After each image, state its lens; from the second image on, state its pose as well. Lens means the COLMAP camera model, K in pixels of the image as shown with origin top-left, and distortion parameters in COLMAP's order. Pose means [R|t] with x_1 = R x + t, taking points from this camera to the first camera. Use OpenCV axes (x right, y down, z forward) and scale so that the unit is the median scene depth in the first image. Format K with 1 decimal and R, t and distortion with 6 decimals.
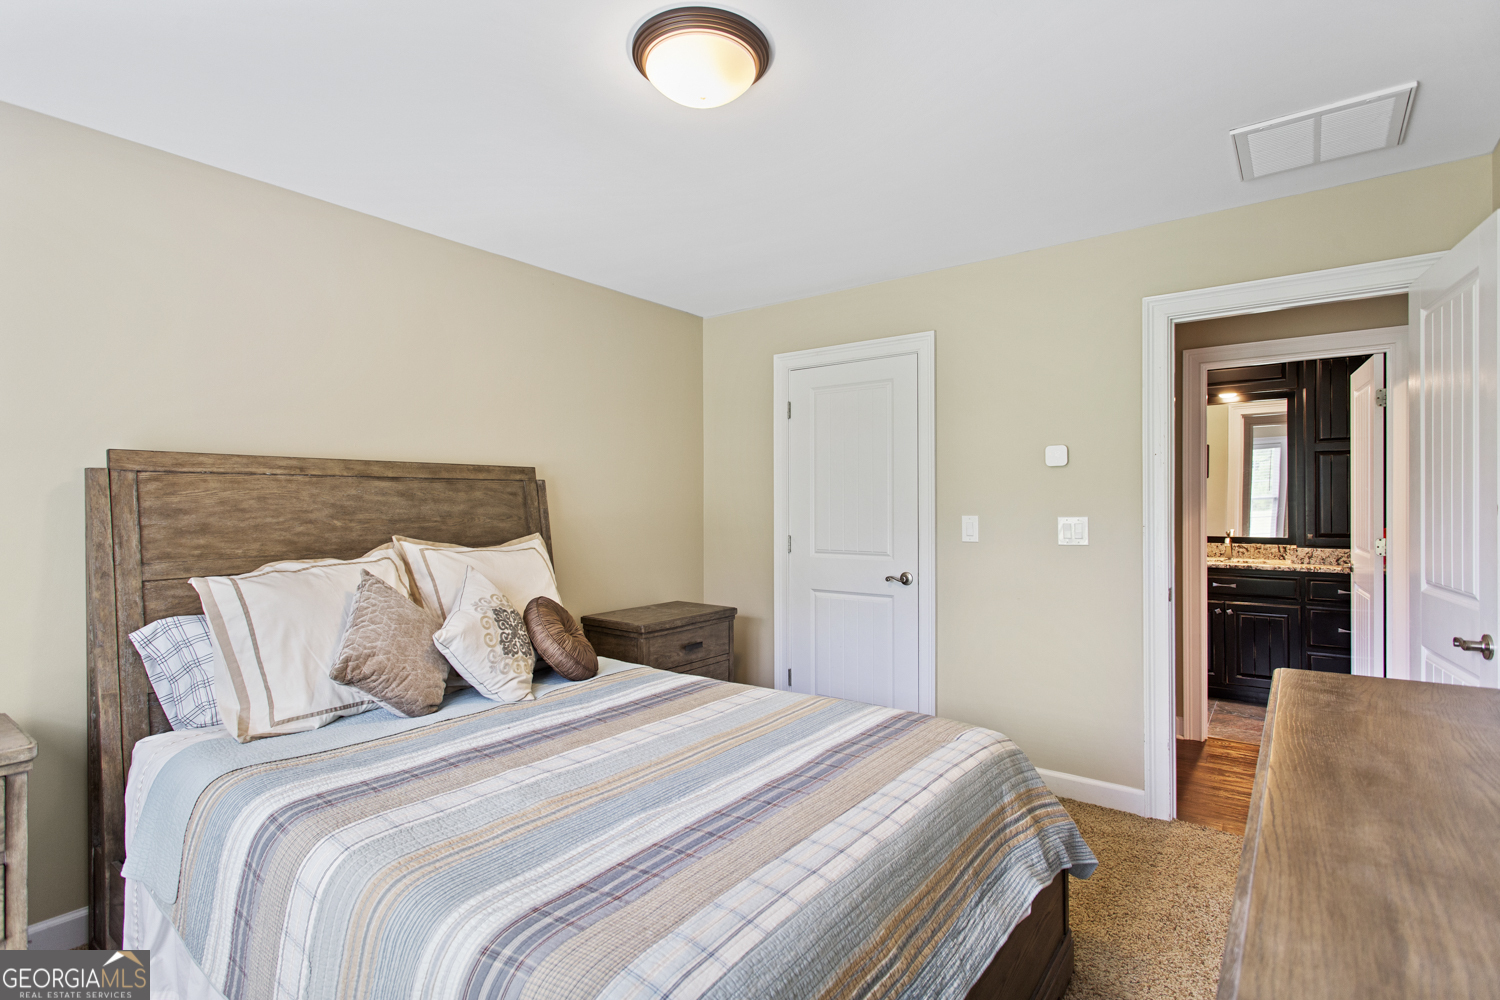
lens RADIAL K [[729.7, 0, 750.0], [0, 729.7, 500.0], [0, 0, 1]] dist [0.001254, 0.000296]
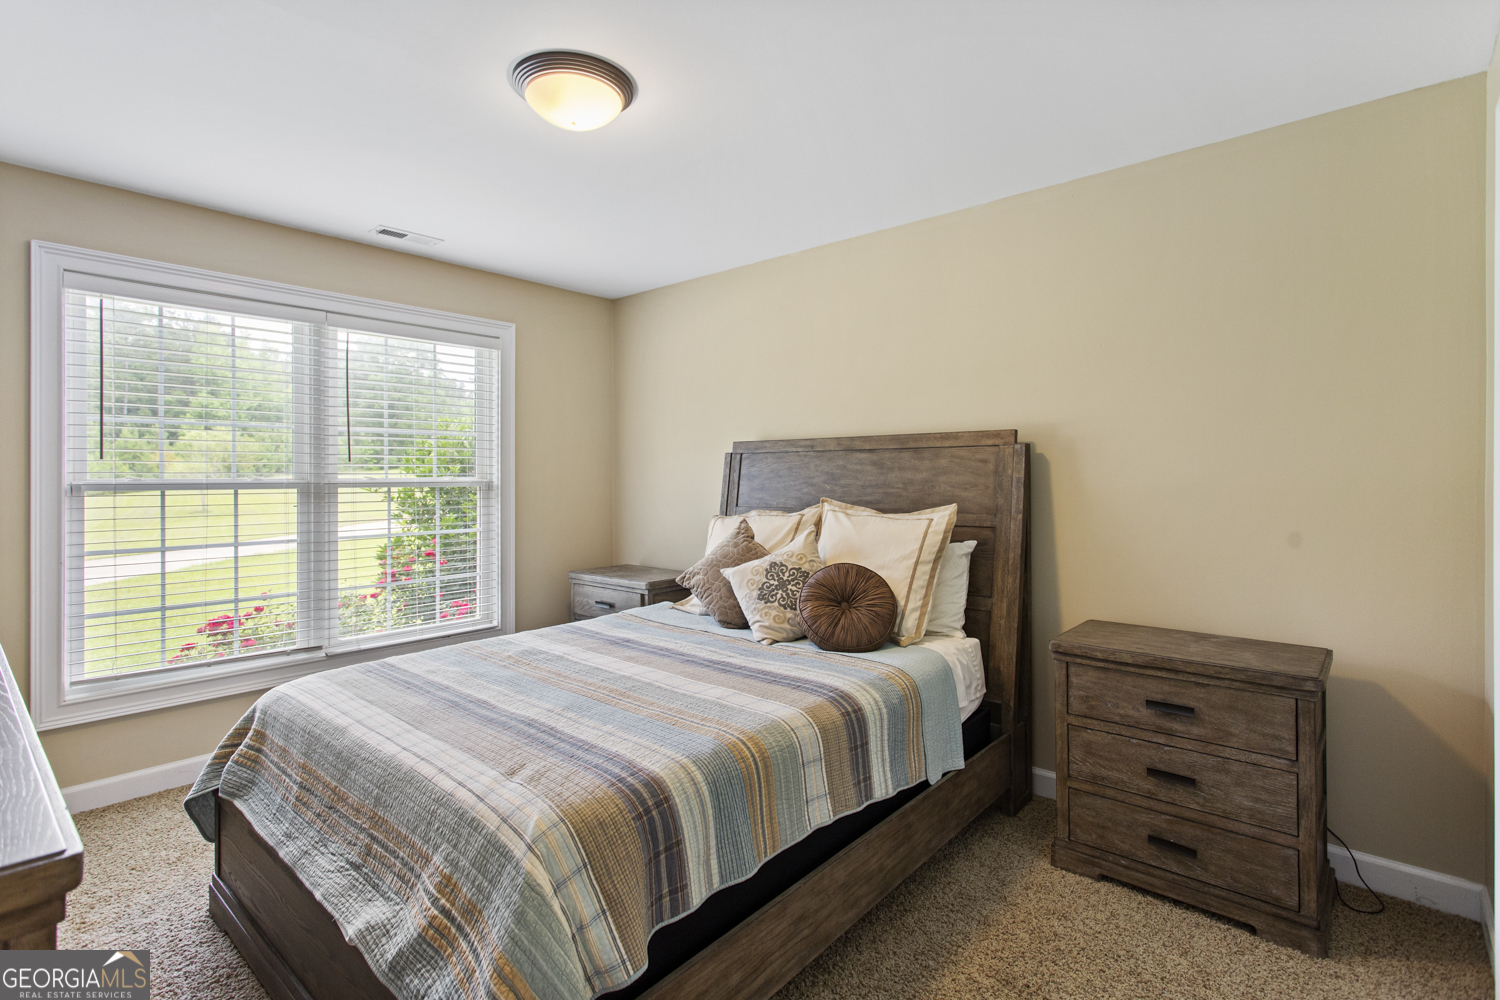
lens RADIAL K [[724.2, 0, 739.5], [0, 724.2, 473.1], [0, 0, 1]] dist [0.000212, -0.000017]
pose [[-0.083189, 0.001929, -0.996532, 0.699242], [0.007595, 0.999970, 0.001302, 0.004130], [0.996505, -0.007461, -0.083201, 0.893633]]
